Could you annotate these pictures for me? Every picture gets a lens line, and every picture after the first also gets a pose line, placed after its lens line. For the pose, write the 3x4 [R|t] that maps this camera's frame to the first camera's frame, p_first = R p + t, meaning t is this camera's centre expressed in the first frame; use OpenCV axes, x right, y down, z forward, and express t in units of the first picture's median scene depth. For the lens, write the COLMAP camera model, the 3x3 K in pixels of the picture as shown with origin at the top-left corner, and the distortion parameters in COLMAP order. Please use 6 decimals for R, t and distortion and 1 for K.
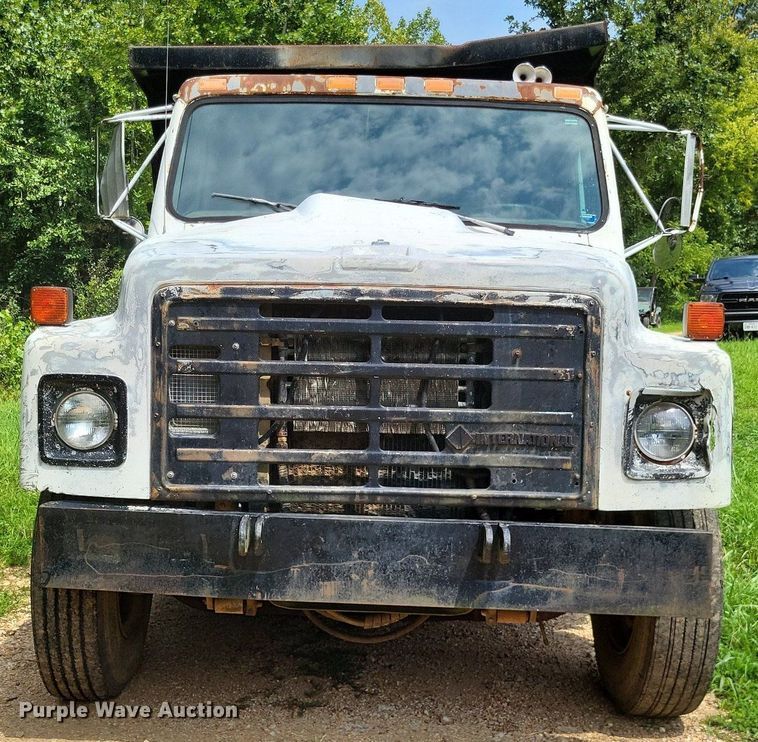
lens RADIAL K [[1100.2, 0, 394.1], [0, 1100.2, 370.0], [0, 0, 1]] dist [-0.005994, 0.006871]
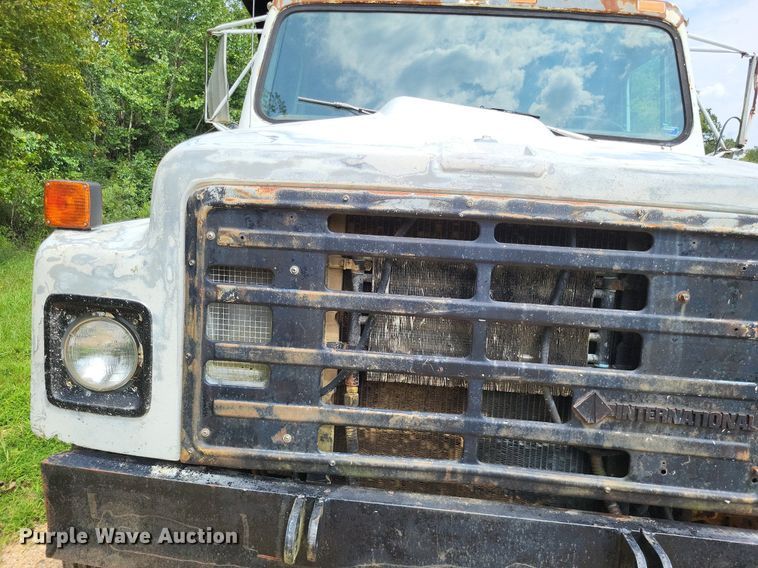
lens RADIAL K [[691.2, 0, 379.0], [0, 691.2, 284.0], [0, 0, 1]] dist [0.016245, -0.001569]
pose [[0.996173, 0.045725, -0.074494, -0.051319], [-0.041071, 0.997178, 0.062845, -0.043797], [0.077157, -0.059545, 0.995239, 0.534925]]
